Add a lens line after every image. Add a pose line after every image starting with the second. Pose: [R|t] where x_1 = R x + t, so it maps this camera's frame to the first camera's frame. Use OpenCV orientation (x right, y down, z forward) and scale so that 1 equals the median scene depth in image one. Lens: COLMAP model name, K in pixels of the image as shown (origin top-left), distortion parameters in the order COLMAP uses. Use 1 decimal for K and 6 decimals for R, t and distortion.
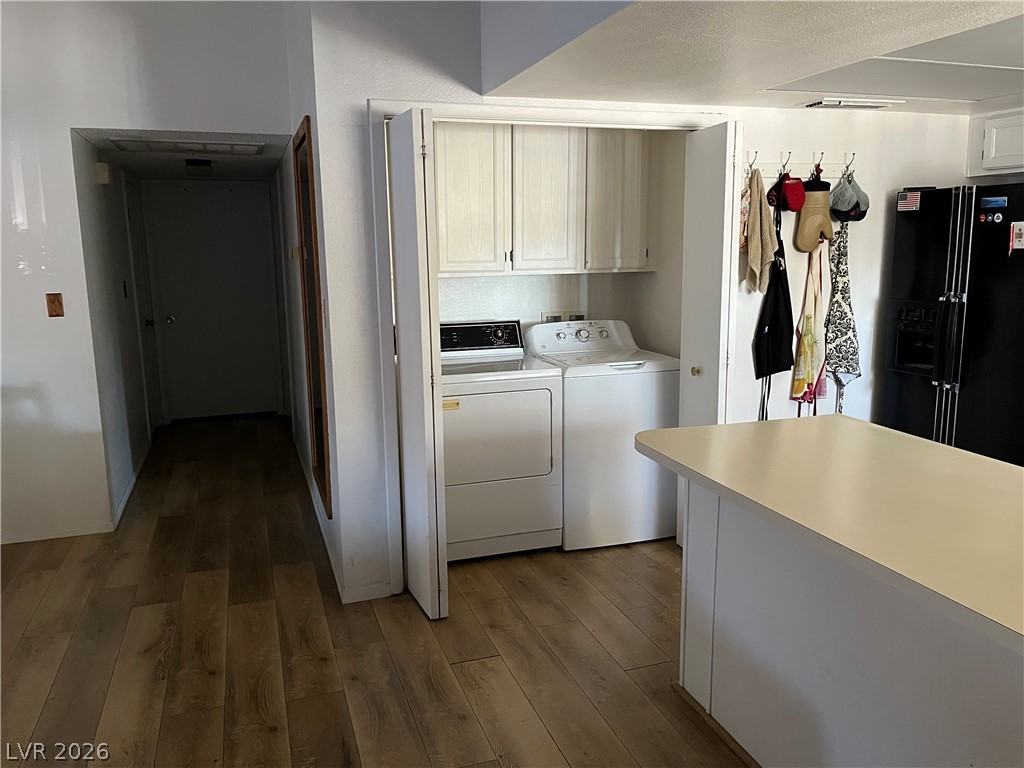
lens RADIAL K [[782.9, 0, 507.3], [0, 782.9, 382.9], [0, 0, 1]] dist [0.025761, -0.036889]
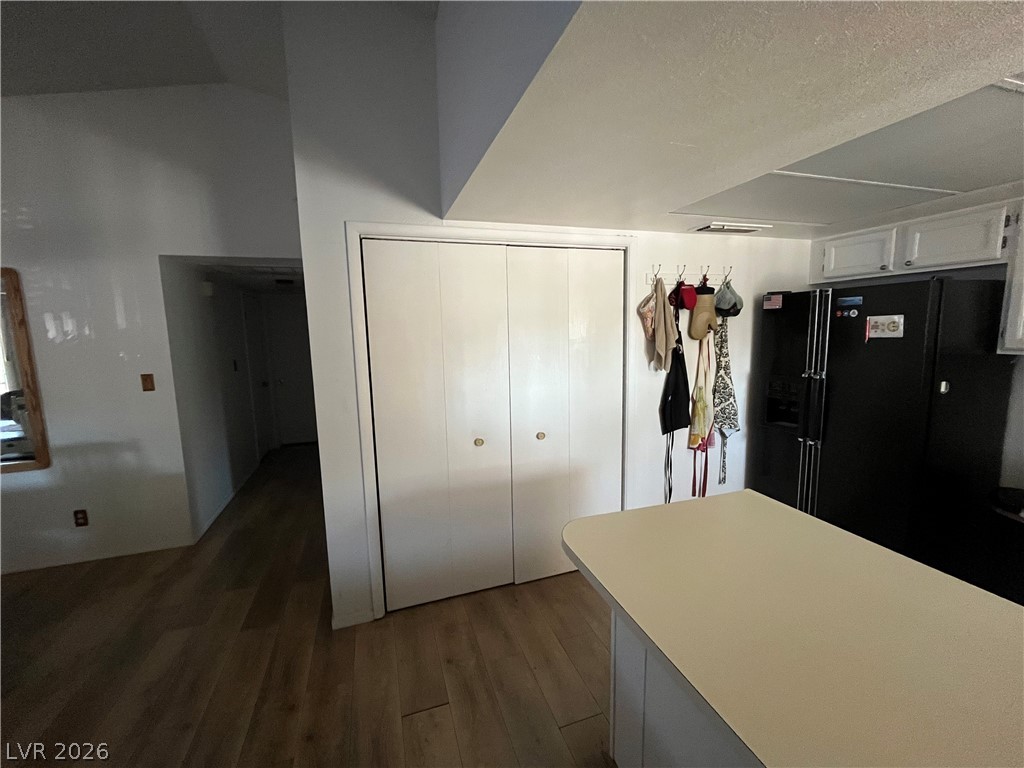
lens RADIAL K [[413.1, 0, 512.3], [0, 413.1, 381.5], [0, 0, 1]] dist [-0.010544, 0.000185]
pose [[0.999958, -0.008114, -0.004325, 0.068045], [0.007899, 0.998831, -0.047688, -0.065157], [0.004707, 0.047652, 0.998853, 0.304711]]
